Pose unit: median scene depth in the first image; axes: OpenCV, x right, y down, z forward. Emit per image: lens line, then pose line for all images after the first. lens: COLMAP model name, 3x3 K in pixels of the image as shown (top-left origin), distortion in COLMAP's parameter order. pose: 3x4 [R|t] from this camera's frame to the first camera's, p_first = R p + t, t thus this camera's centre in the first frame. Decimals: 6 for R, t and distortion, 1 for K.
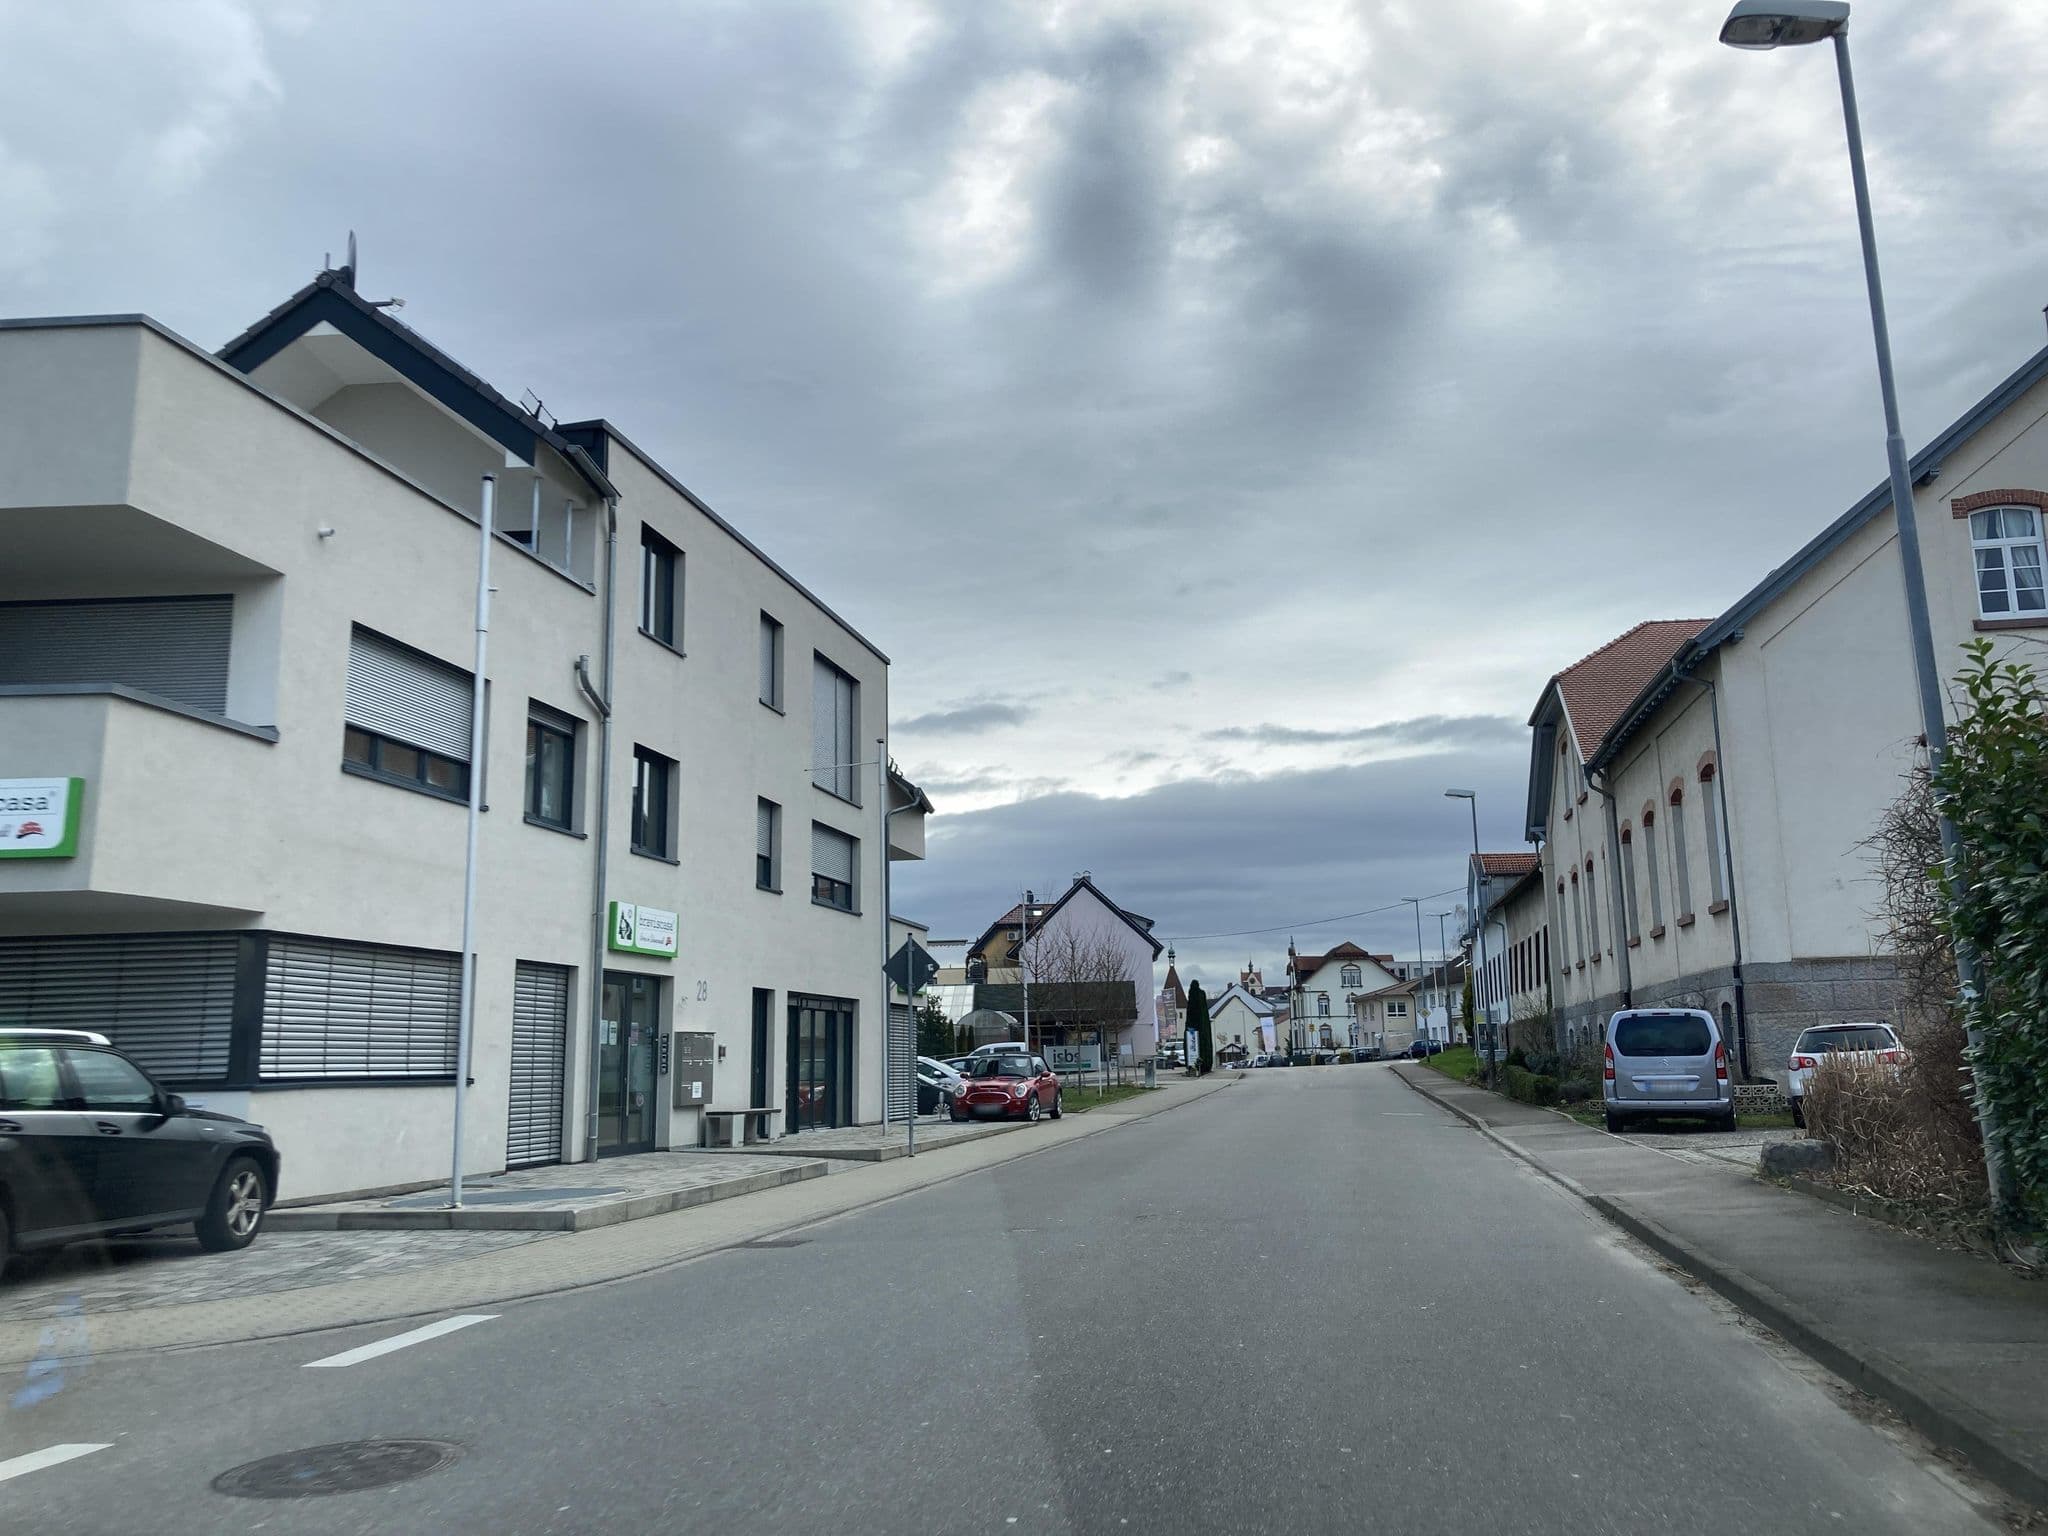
lens RADIAL K [[1577.7, 0, 1024.0], [0, 1577.7, 768.0], [0, 0, 1]] dist [-0.004370, -0.003412]
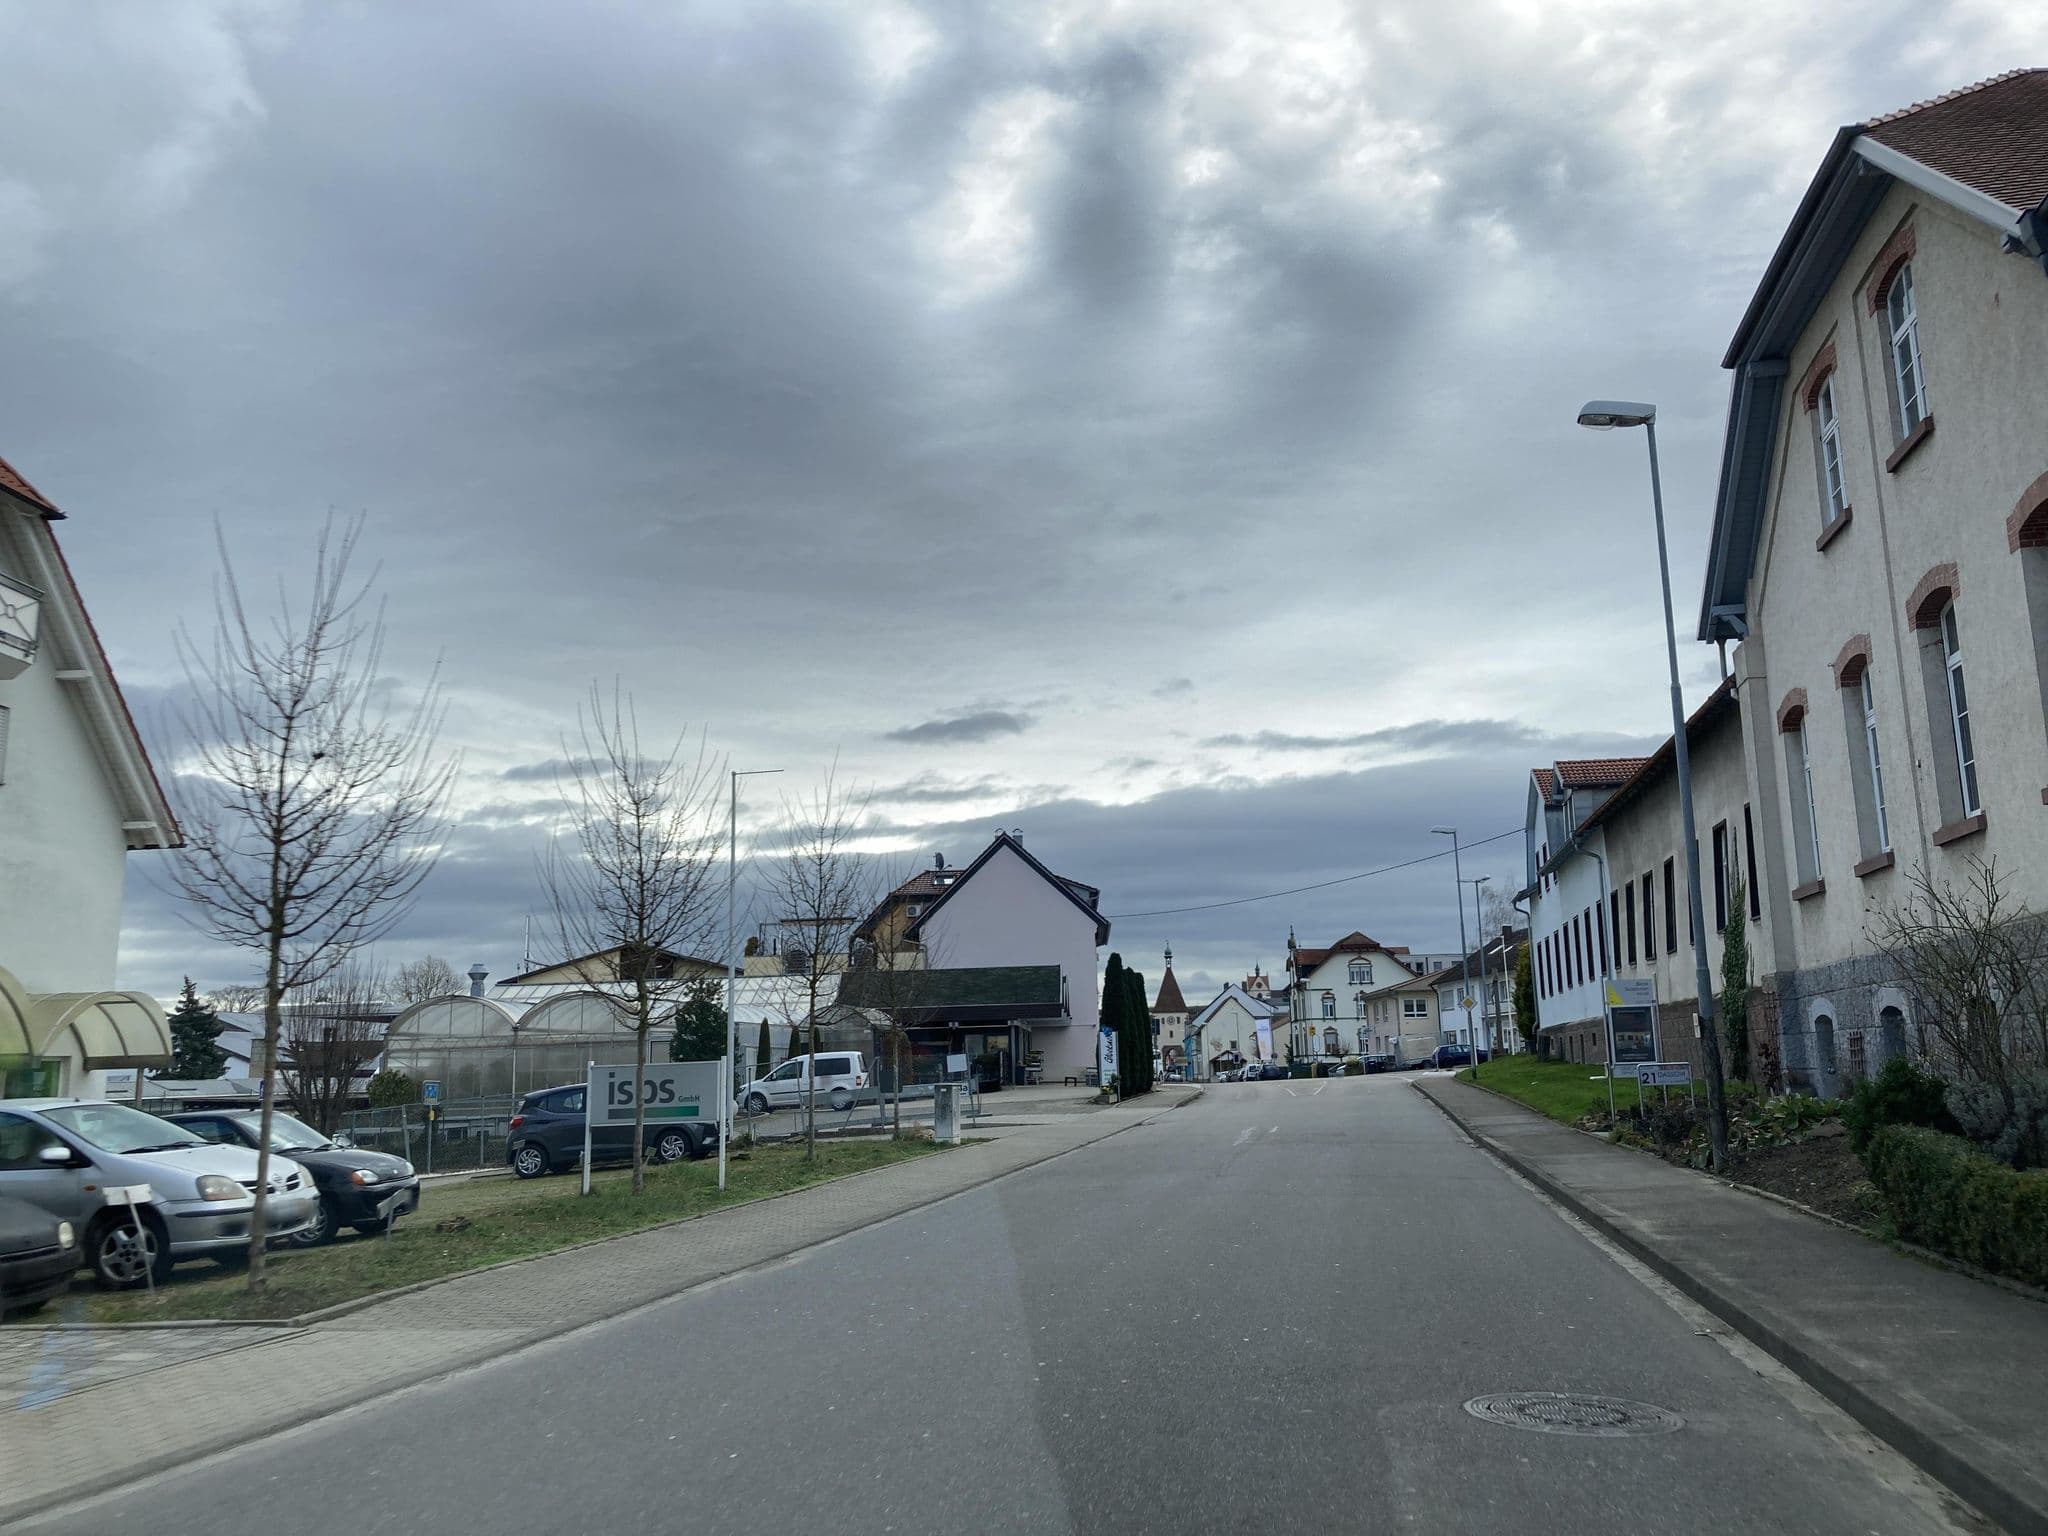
lens RADIAL K [[1577.7, 0, 1024.0], [0, 1577.7, 768.0], [0, 0, 1]] dist [-0.004370, -0.003412]
pose [[0.999957, -0.007525, -0.005448, 0.033779], [0.007496, 0.999958, -0.005348, 0.027689], [0.005488, 0.005307, 0.999971, 0.157933]]
